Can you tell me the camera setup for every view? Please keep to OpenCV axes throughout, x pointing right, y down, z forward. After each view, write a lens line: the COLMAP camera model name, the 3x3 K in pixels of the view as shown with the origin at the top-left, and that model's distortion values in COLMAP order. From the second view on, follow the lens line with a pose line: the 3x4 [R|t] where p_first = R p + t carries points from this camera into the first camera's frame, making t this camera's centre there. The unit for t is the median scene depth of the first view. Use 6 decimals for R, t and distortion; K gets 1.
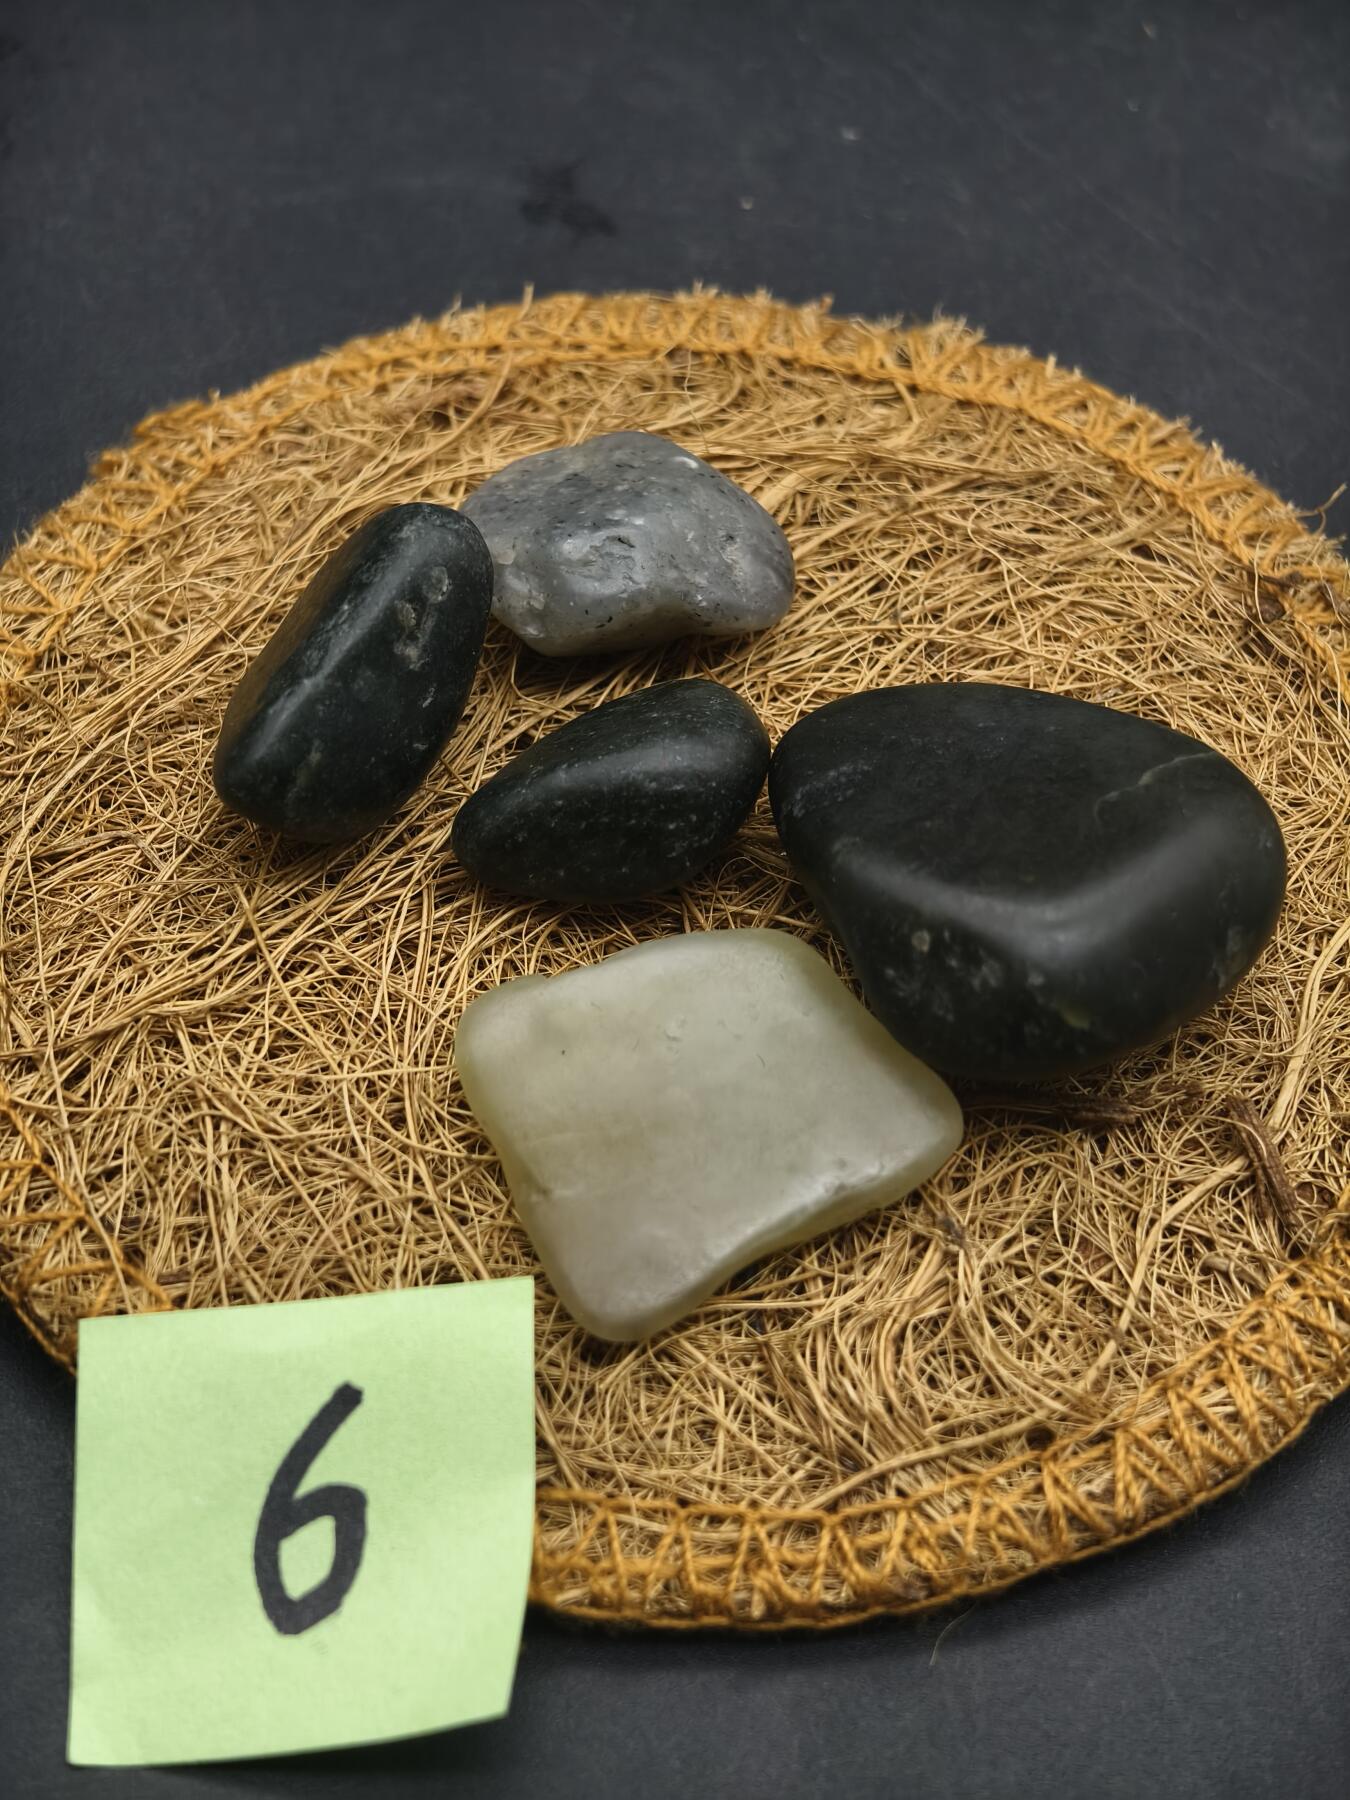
lens RADIAL K [[3666.7, 0, 687.4], [0, 3666.7, 890.3], [0, 0, 1]] dist [0.033267, 0.000000]
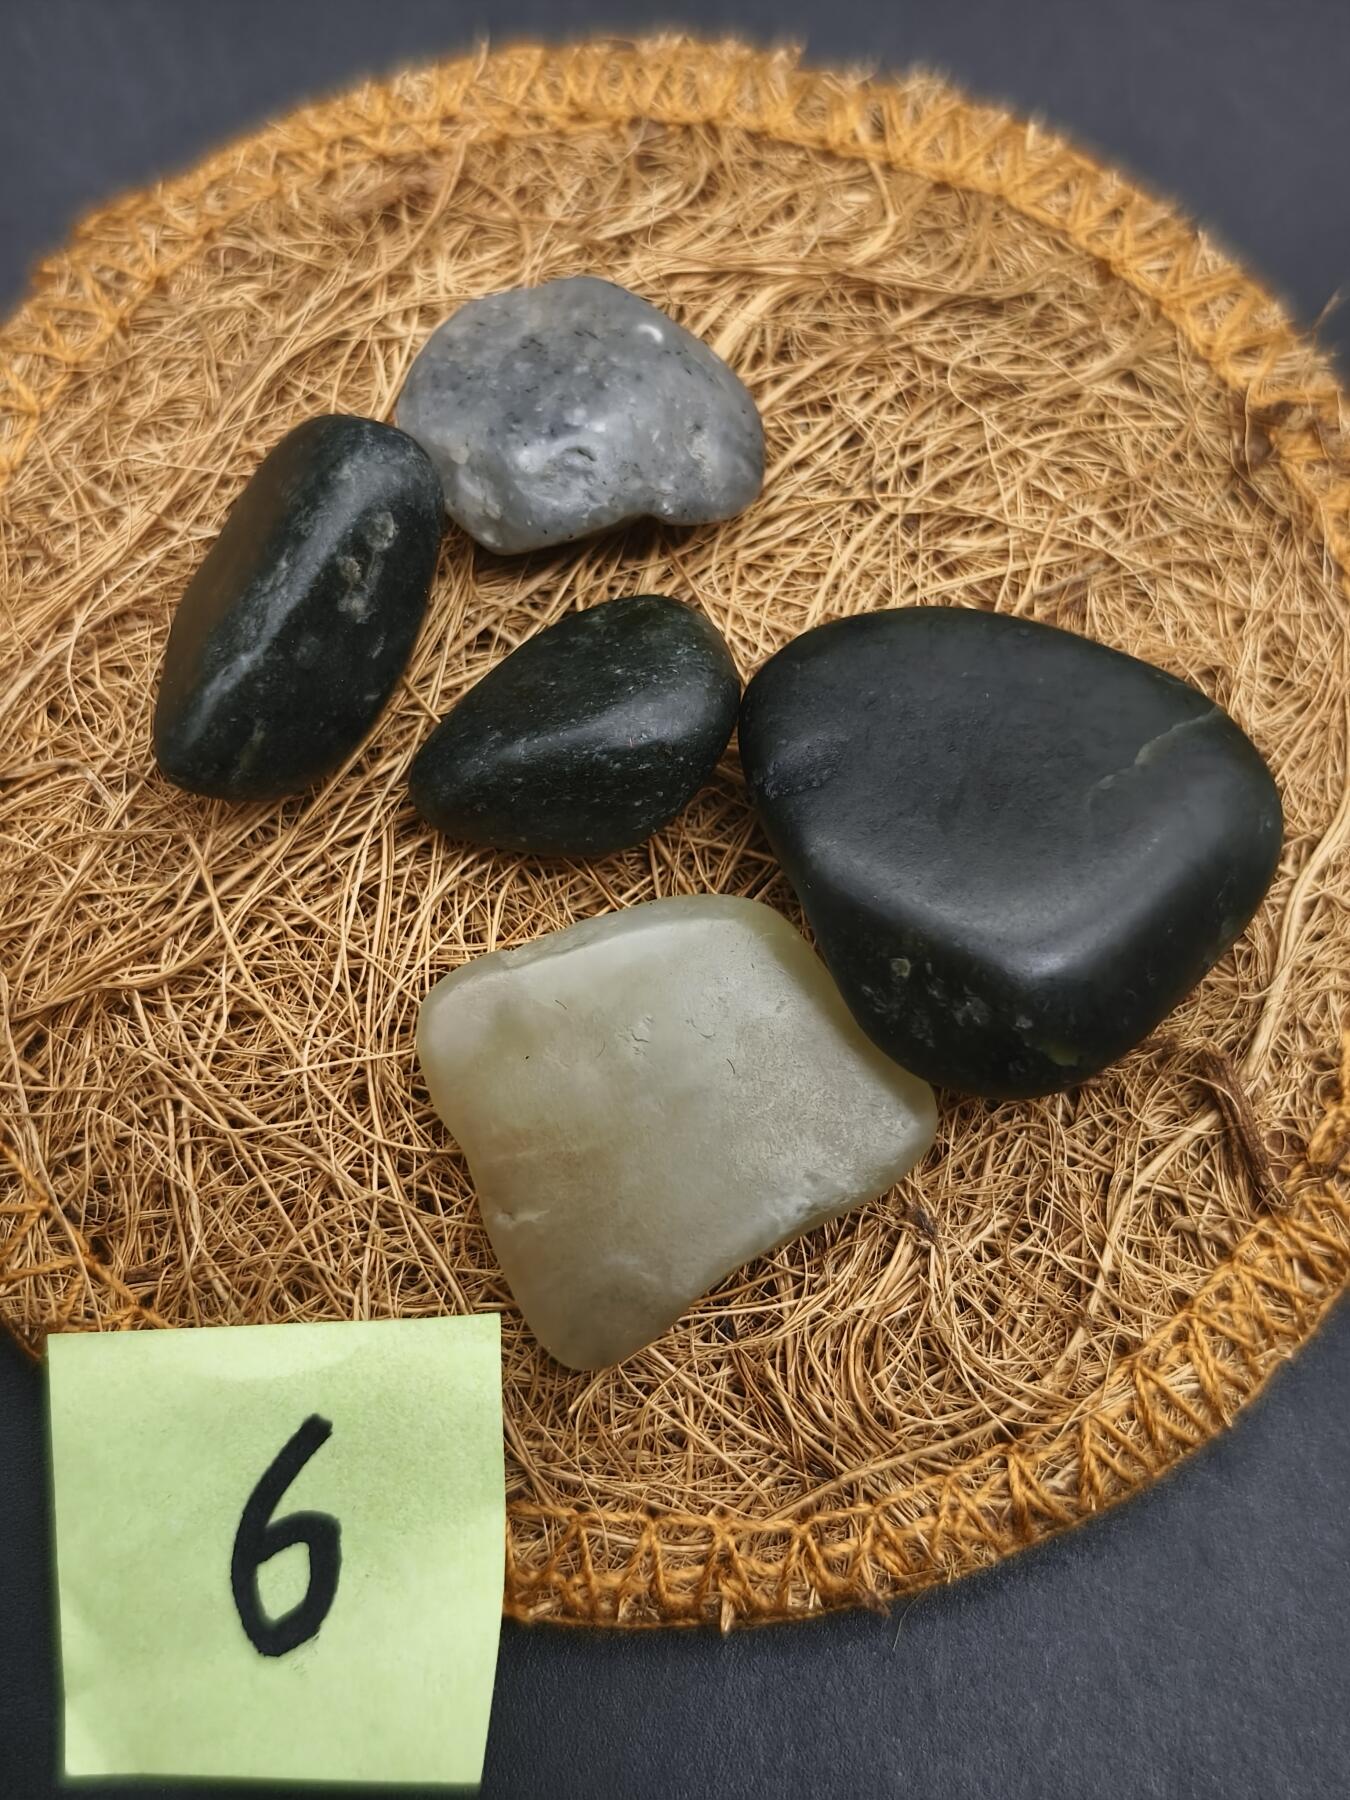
lens RADIAL K [[2406.4, 0, 632.0], [0, 2406.4, 820.1], [0, 0, 1]] dist [0.026340, 0.000000]
pose [[0.999921, -0.005418, -0.011333, 0.001413], [0.008971, 0.939540, 0.342321, -0.225978], [0.008793, -0.342395, 0.939515, 0.413867]]
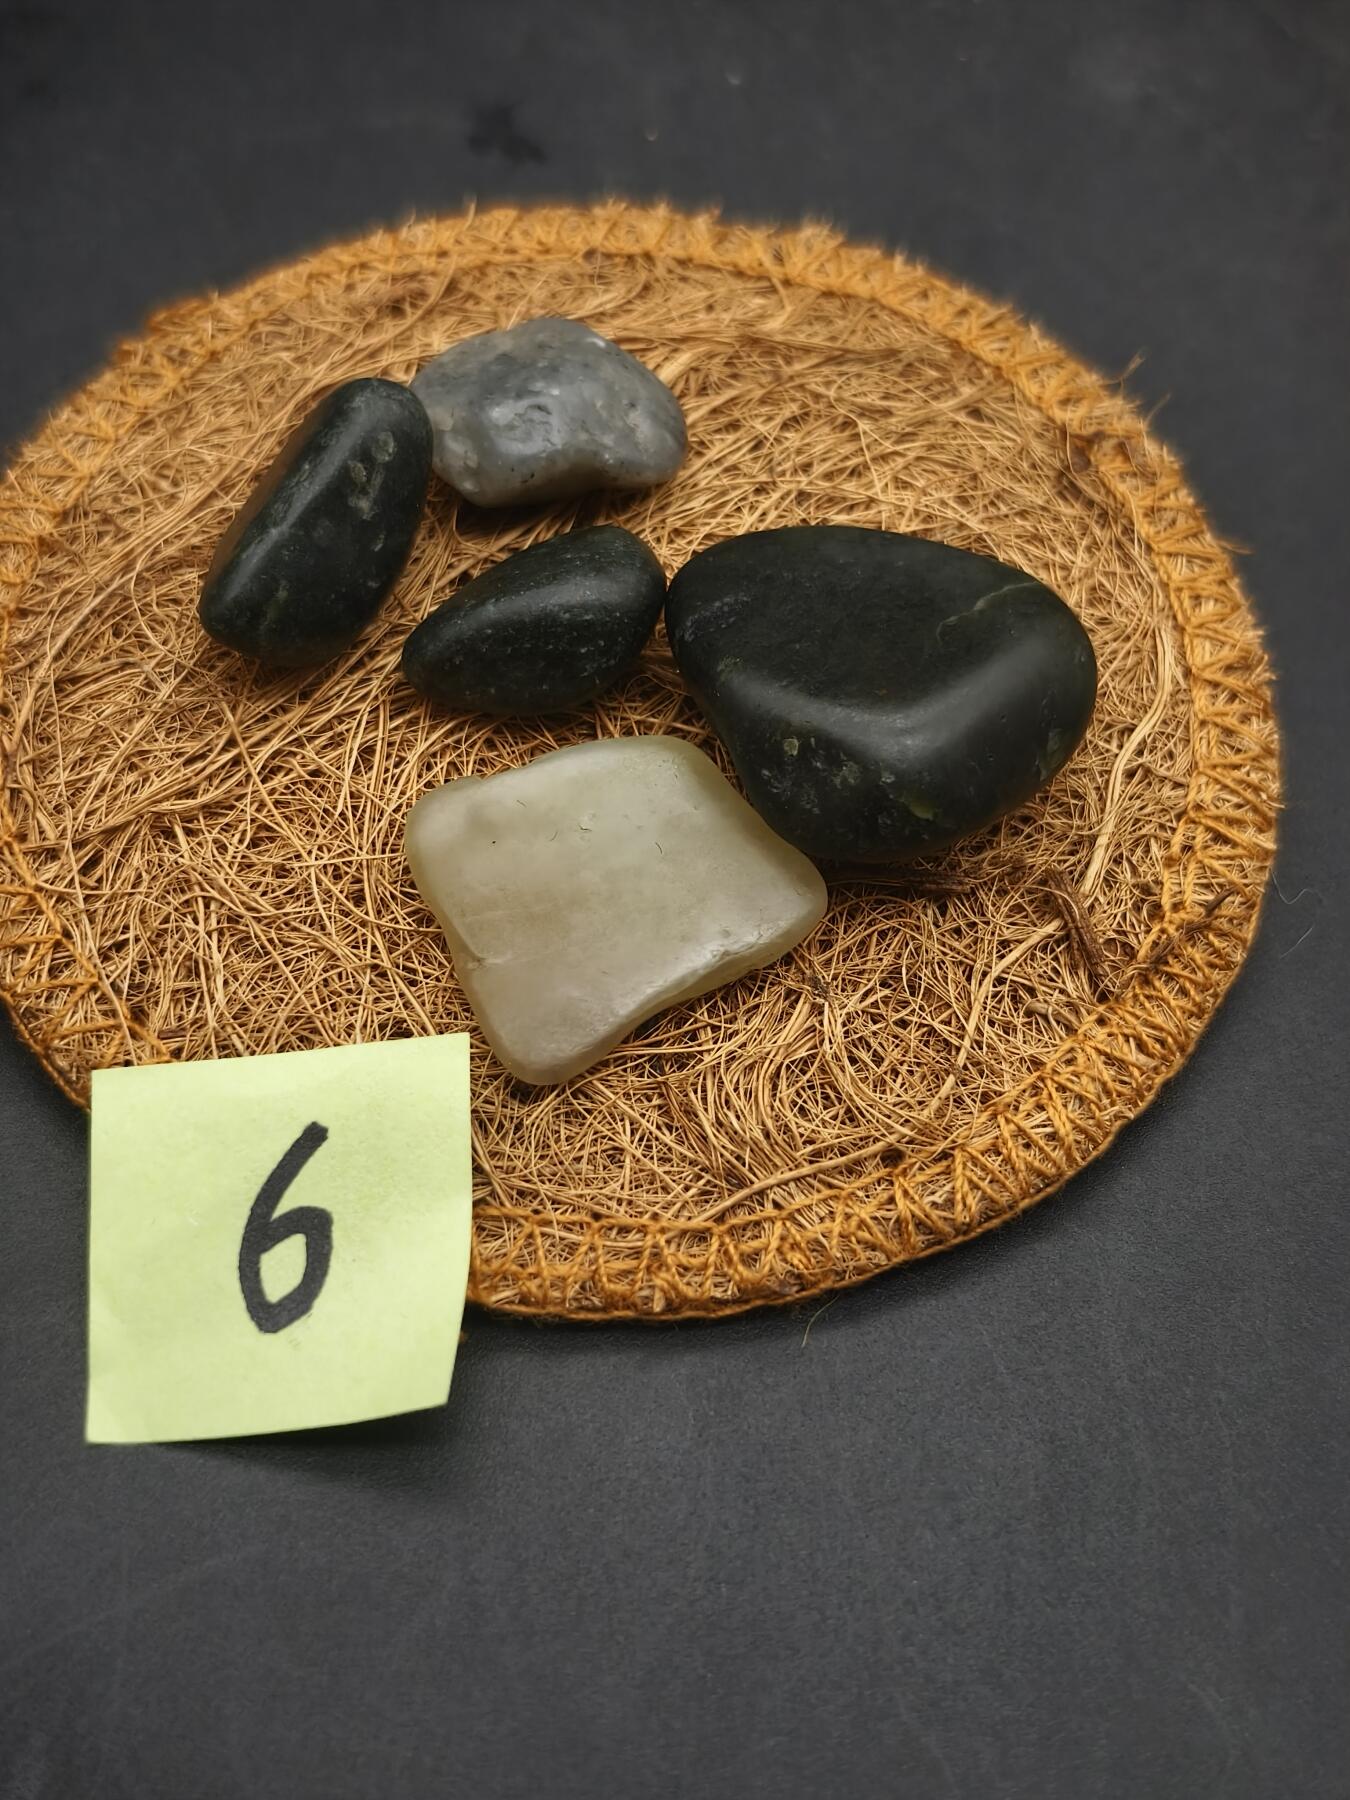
lens RADIAL K [[2406.4, 0, 662.1], [0, 2406.4, 919.2], [0, 0, 1]] dist [0.026340, 0.000000]
pose [[0.999923, -0.012290, 0.001482, 0.019276], [0.012070, 0.994520, 0.103848, -0.011264], [-0.002750, -0.103822, 0.994592, 0.210827]]
